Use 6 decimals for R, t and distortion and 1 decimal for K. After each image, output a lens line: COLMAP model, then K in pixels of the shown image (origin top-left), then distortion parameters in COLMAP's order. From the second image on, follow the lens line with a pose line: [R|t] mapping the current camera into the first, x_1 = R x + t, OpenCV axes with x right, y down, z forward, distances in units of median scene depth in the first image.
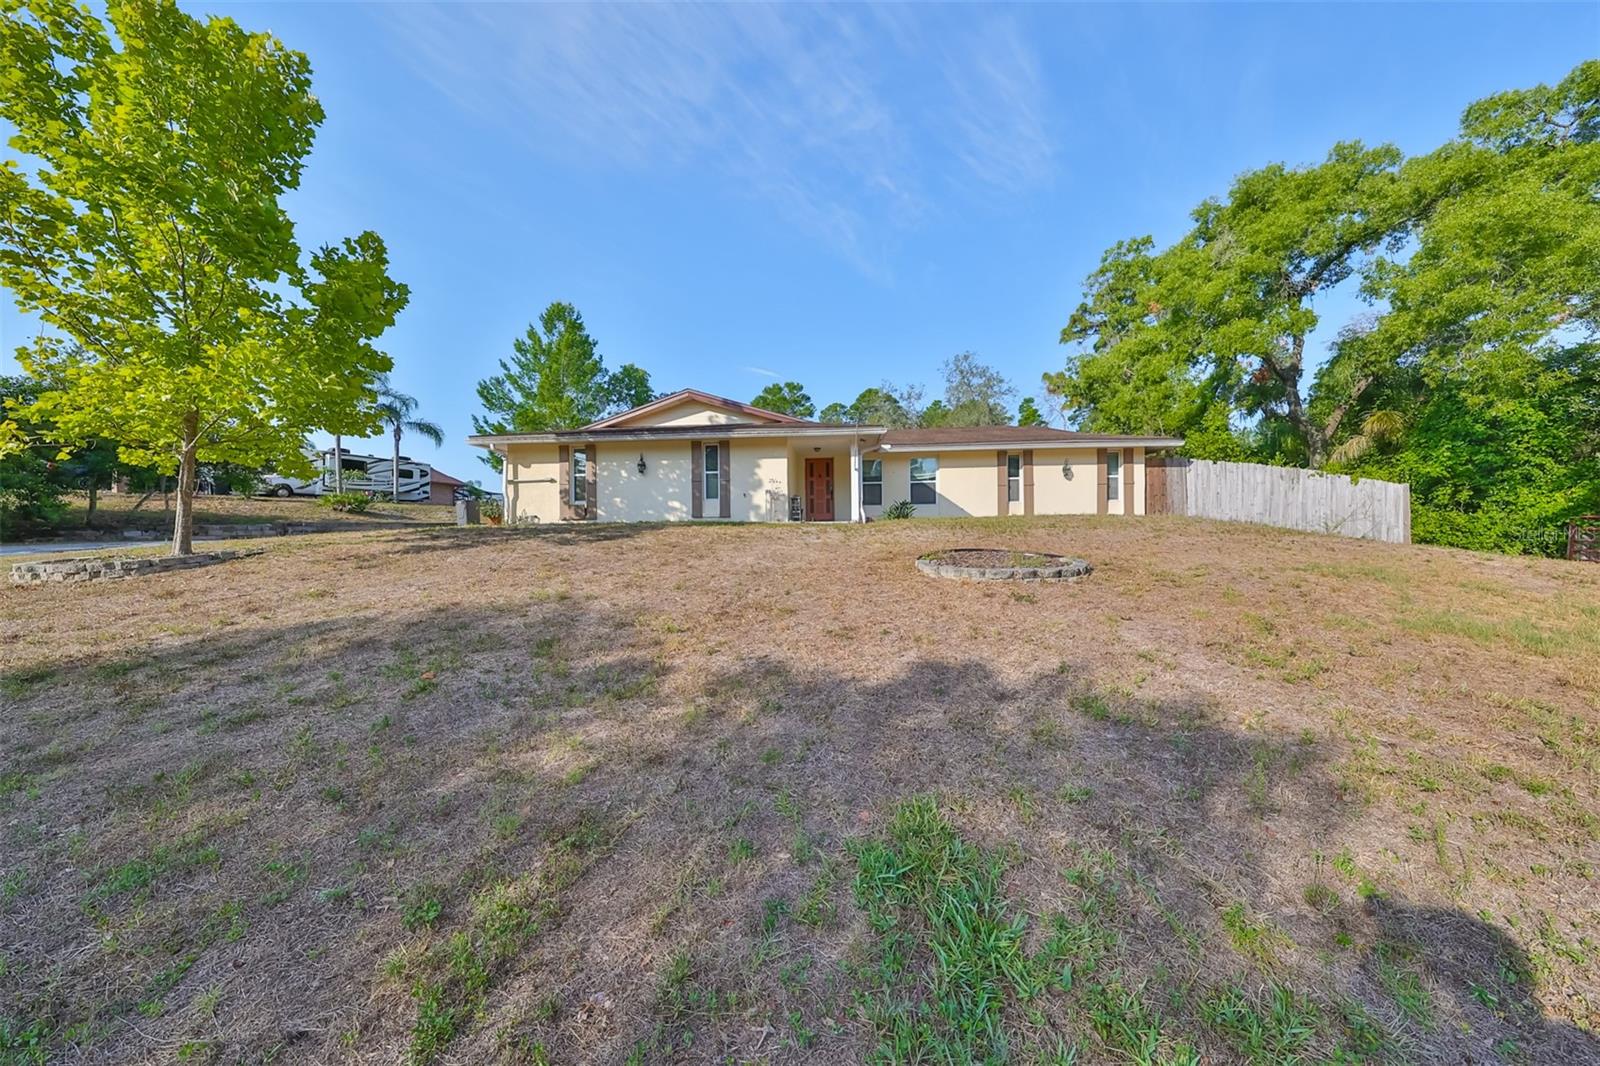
lens RADIAL K [[497.5, 0, 796.8], [0, 497.5, 534.3], [0, 0, 1]] dist [-0.000725, -0.000061]
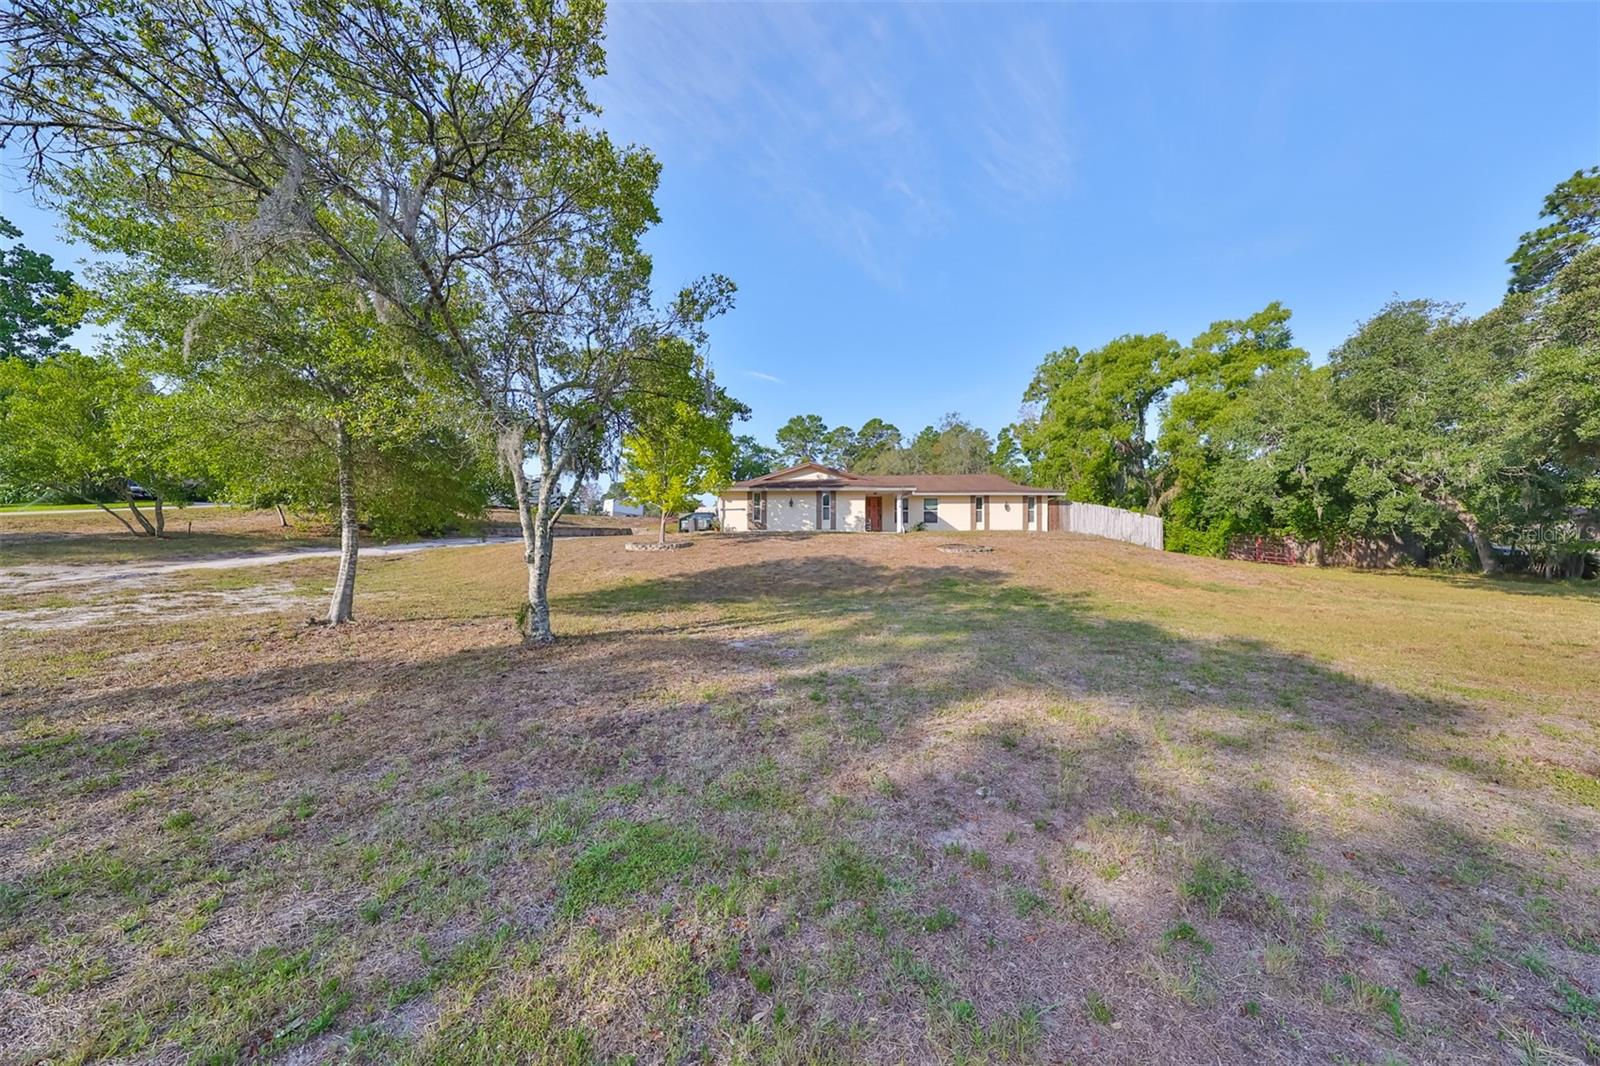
lens RADIAL K [[497.5, 0, 796.8], [0, 497.5, 534.3], [0, 0, 1]] dist [-0.000725, -0.000061]
pose [[0.999606, 0.013543, 0.024581, -0.291755], [-0.013271, 0.999849, -0.011193, 0.008495], [-0.024729, 0.010862, 0.999635, -0.846663]]
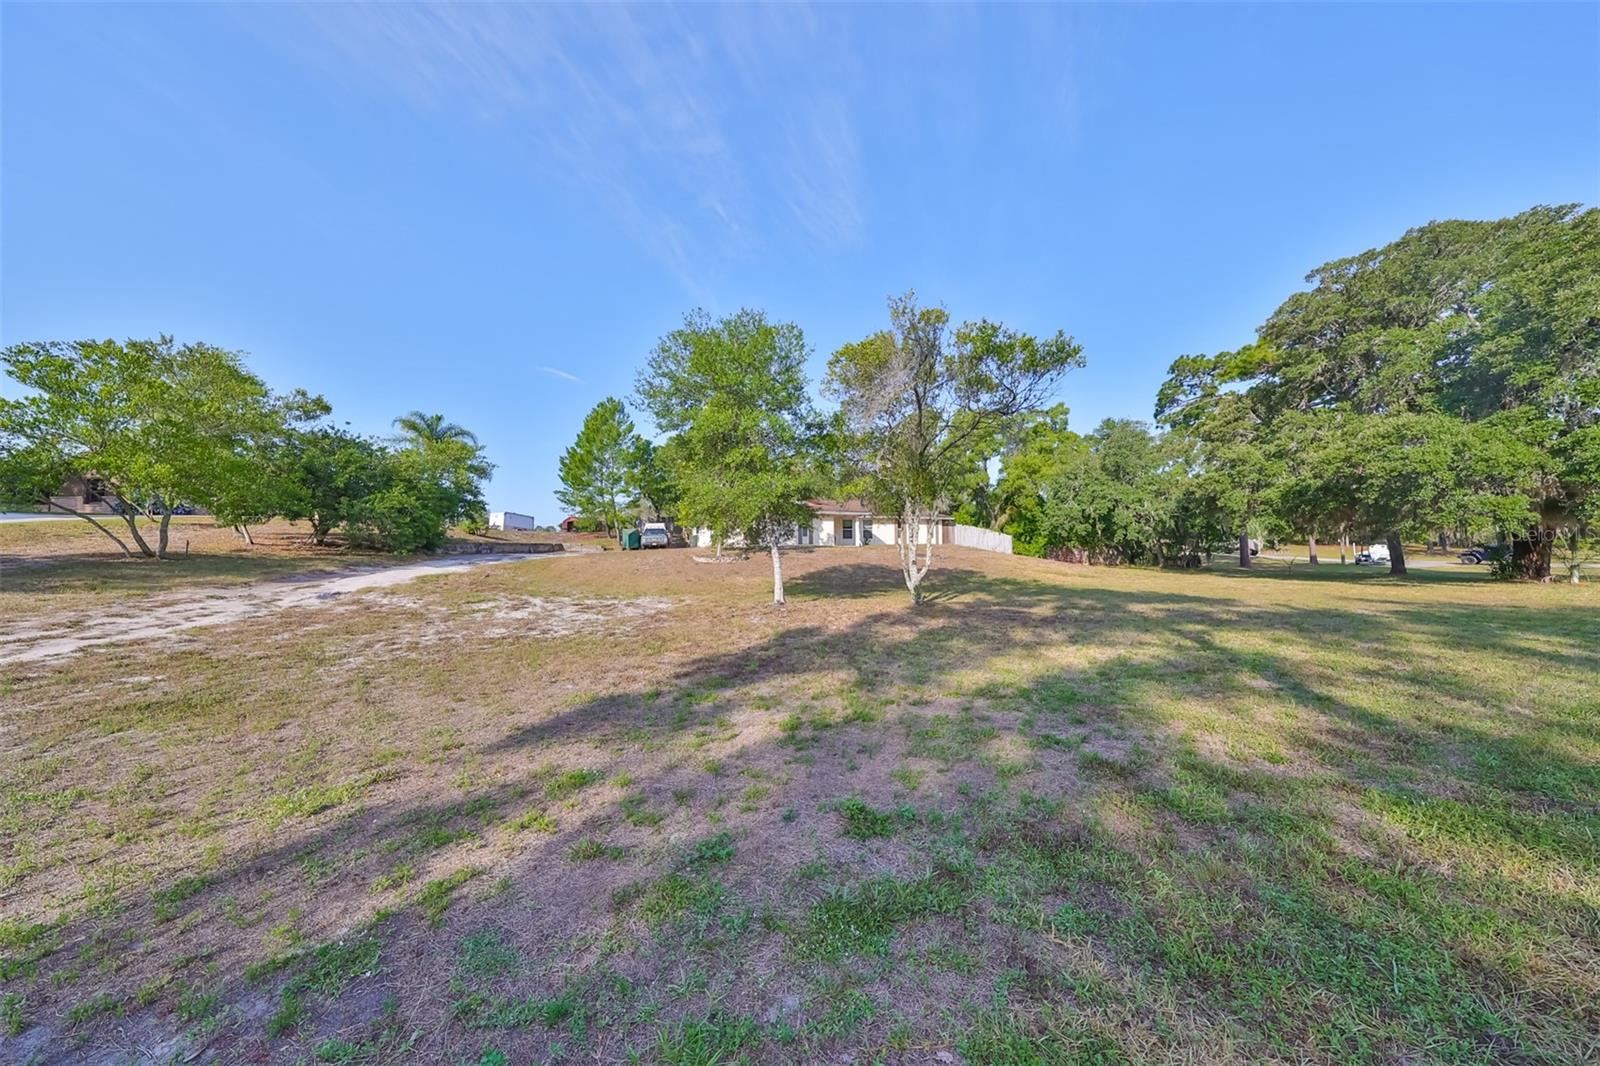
lens RADIAL K [[496.6, 0, 801.0], [0, 496.6, 543.4], [0, 0, 1]] dist [-0.000998, -0.000166]
pose [[0.917382, 0.009794, 0.397888, -1.029769], [-0.001340, 0.999768, -0.021520, 0.015042], [-0.398006, 0.019209, 0.917182, -1.115818]]
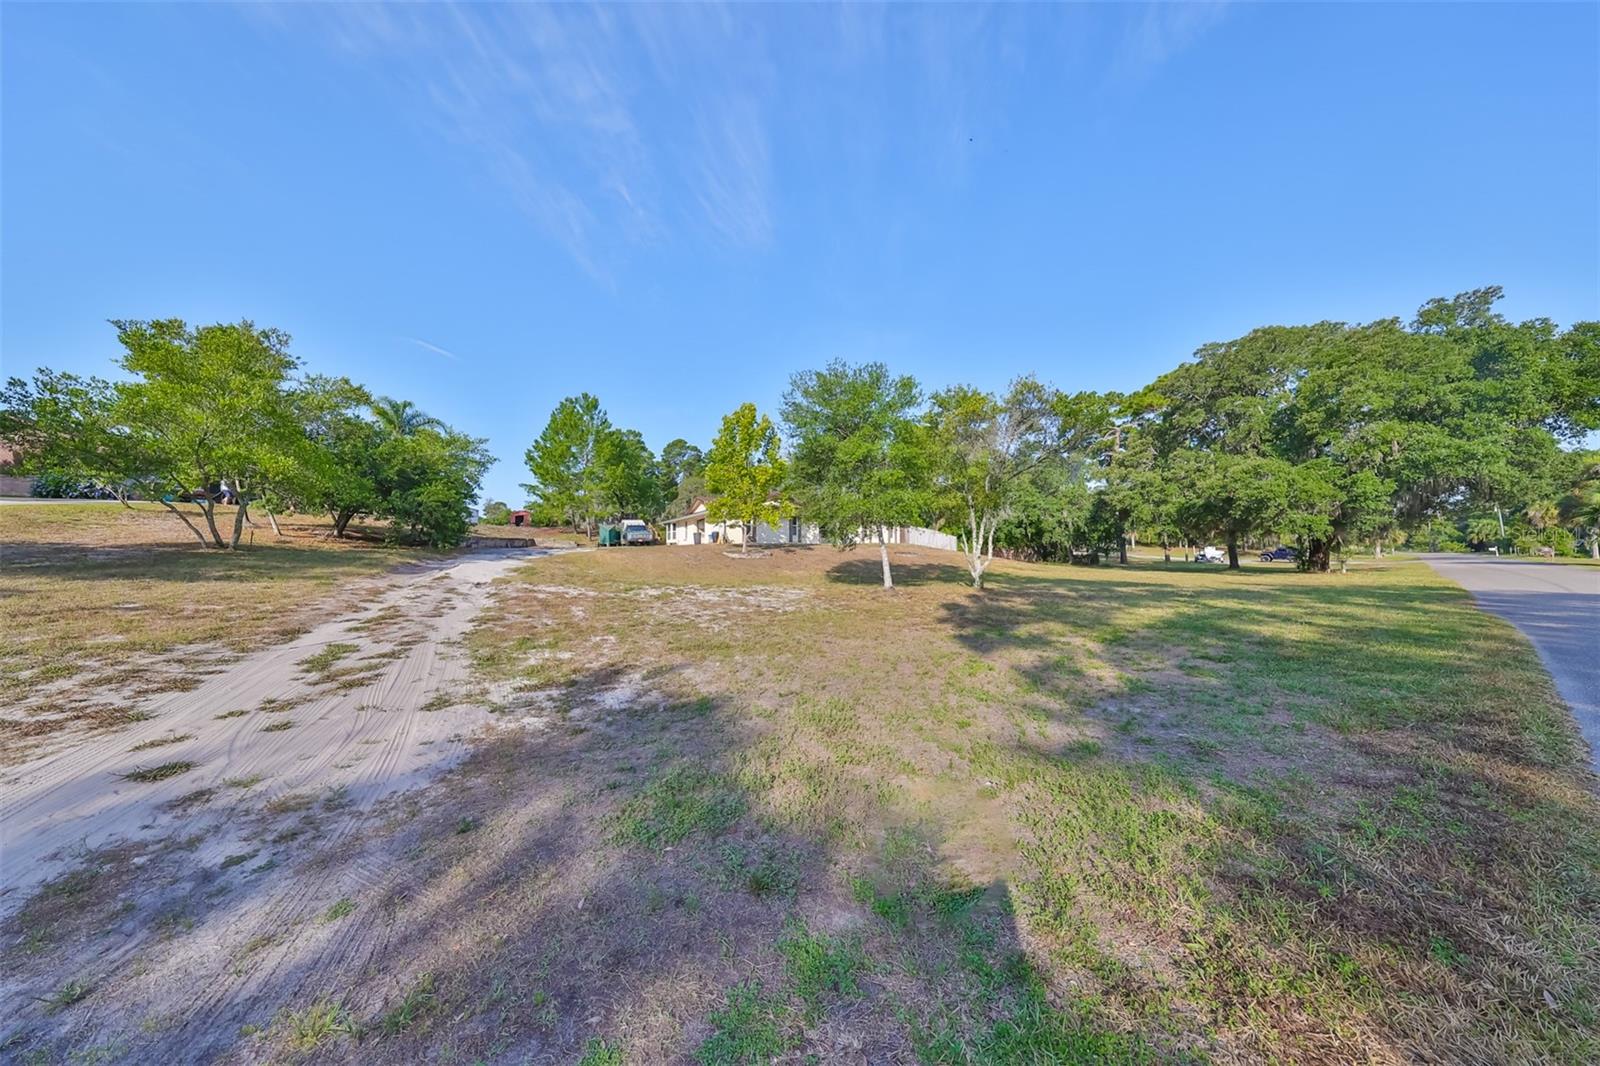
lens RADIAL K [[497.2, 0, 802.4], [0, 497.2, 537.3], [0, 0, 1]] dist [0.002308, 0.000076]
pose [[0.816203, 0.024105, 0.577263, -1.499456], [-0.007389, 0.999483, -0.031288, 0.023385], [-0.577719, 0.021272, 0.815959, -1.106535]]
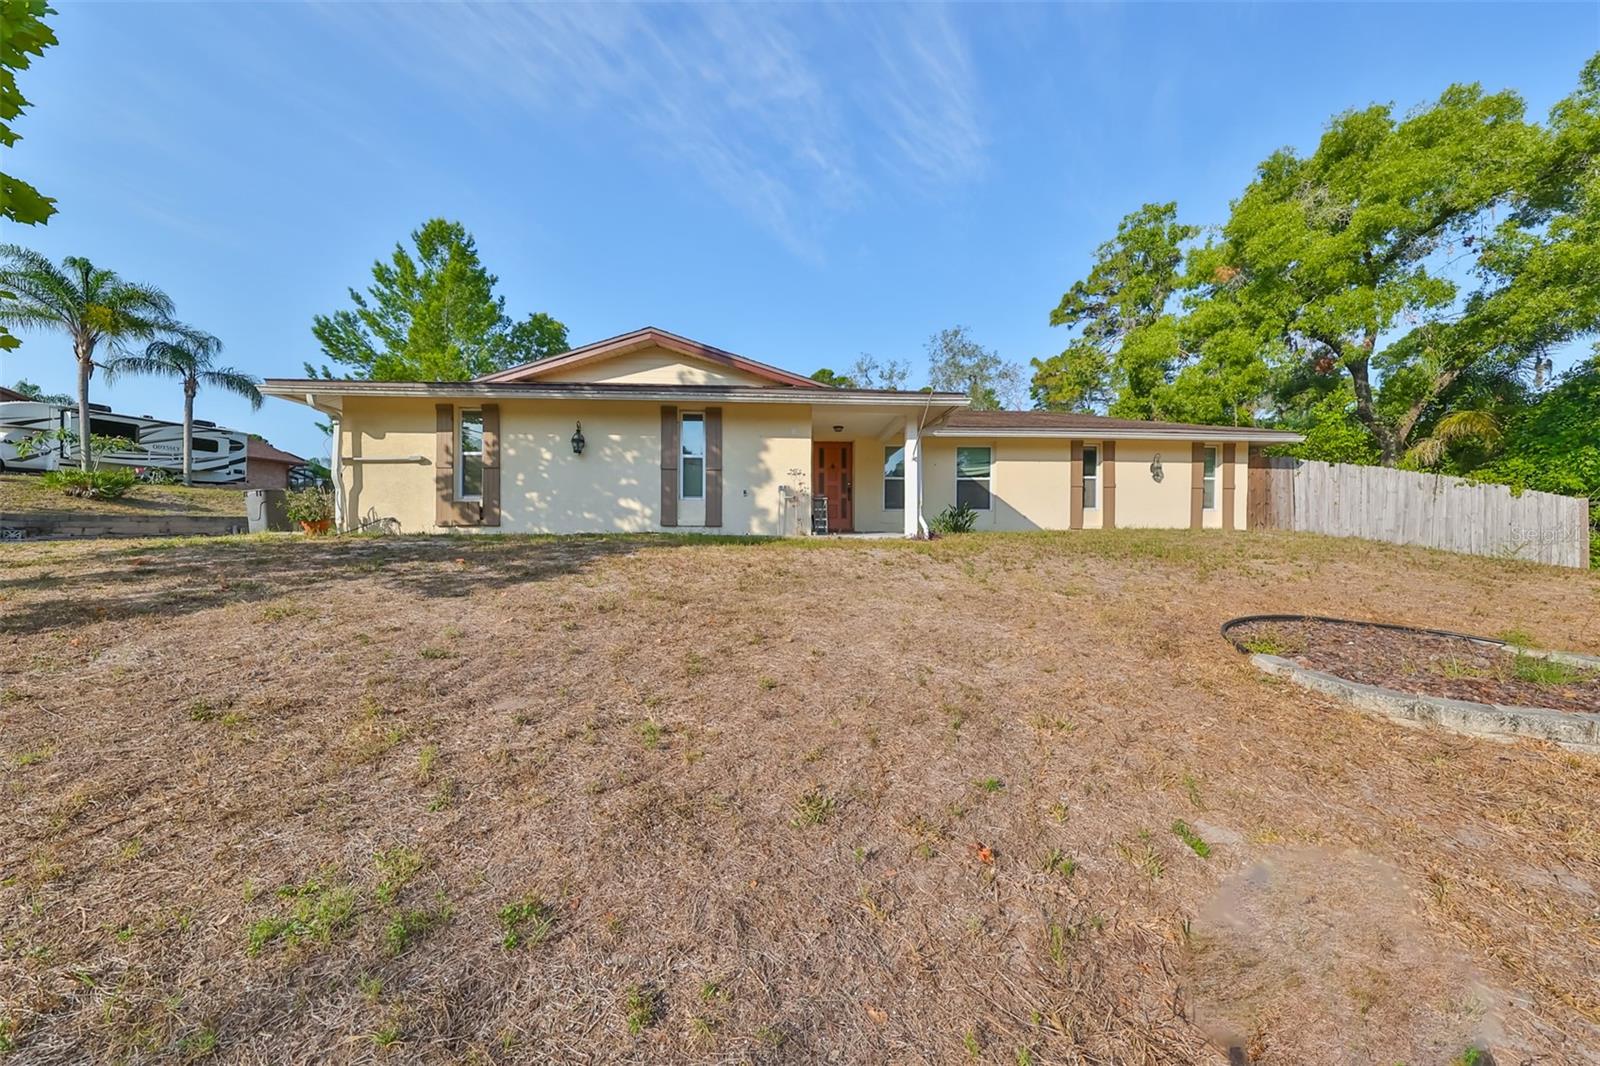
lens RADIAL K [[536.4, 0, 800.0], [0, 536.4, 533.0], [0, 0, 1]] dist [0.001623, 0.000140]
pose [[0.989839, 0.012812, 0.141611, -0.113960], [-0.013840, 0.999885, 0.006280, -0.027267], [-0.141515, -0.008176, 0.989902, 0.255043]]
